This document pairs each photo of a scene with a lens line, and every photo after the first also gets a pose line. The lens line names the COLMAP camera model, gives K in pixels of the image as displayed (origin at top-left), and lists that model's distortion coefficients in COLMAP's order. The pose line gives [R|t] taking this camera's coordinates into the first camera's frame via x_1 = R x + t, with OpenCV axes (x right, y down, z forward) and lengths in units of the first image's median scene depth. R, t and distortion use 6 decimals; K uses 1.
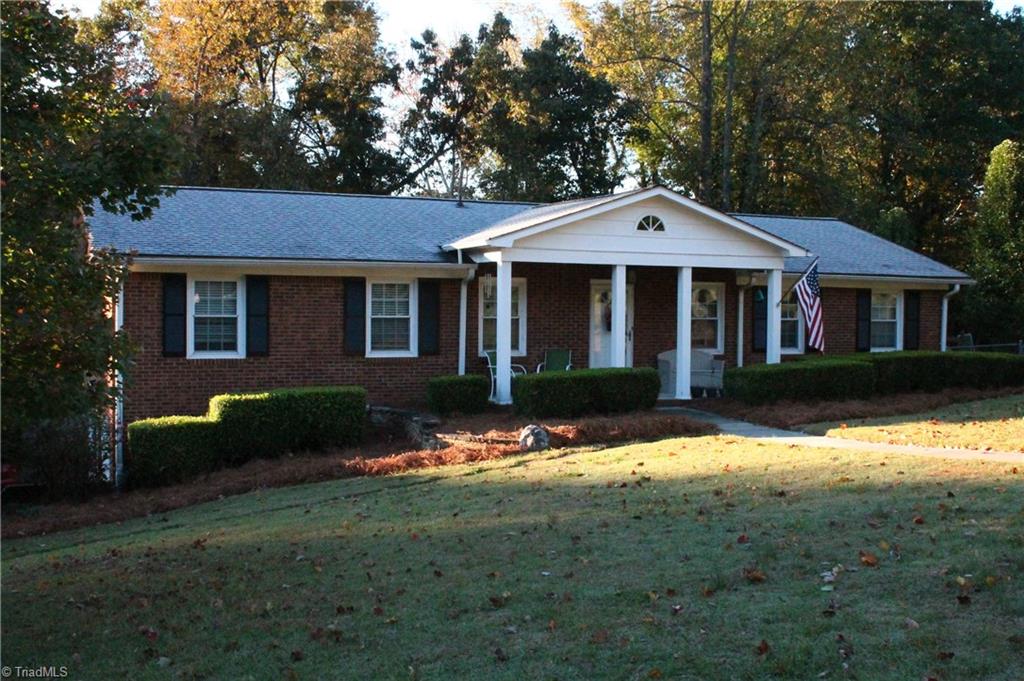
lens RADIAL K [[1229.4, 0, 512.0], [0, 1229.4, 340.5], [0, 0, 1]] dist [-0.138297, 0.000070]
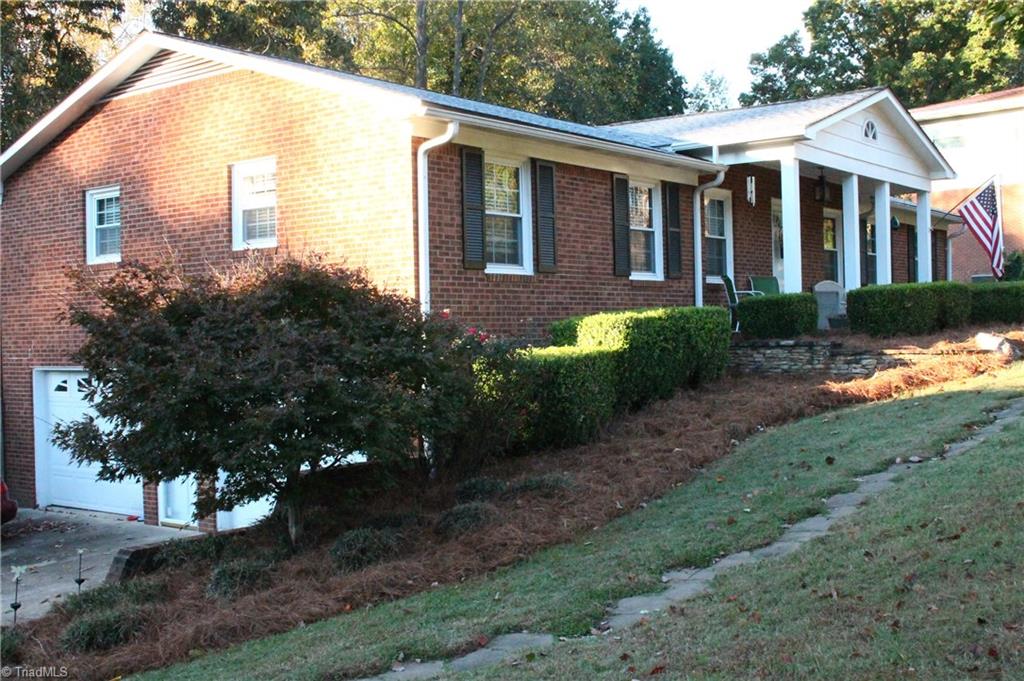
lens RADIAL K [[1229.4, 0, 512.0], [0, 1229.4, 340.5], [0, 0, 1]] dist [-0.138297, 0.000070]
pose [[0.881328, -0.030524, 0.471519, -0.541936], [0.042405, 0.998994, -0.014590, 0.059722], [-0.470599, 0.032854, 0.881735, 0.354521]]
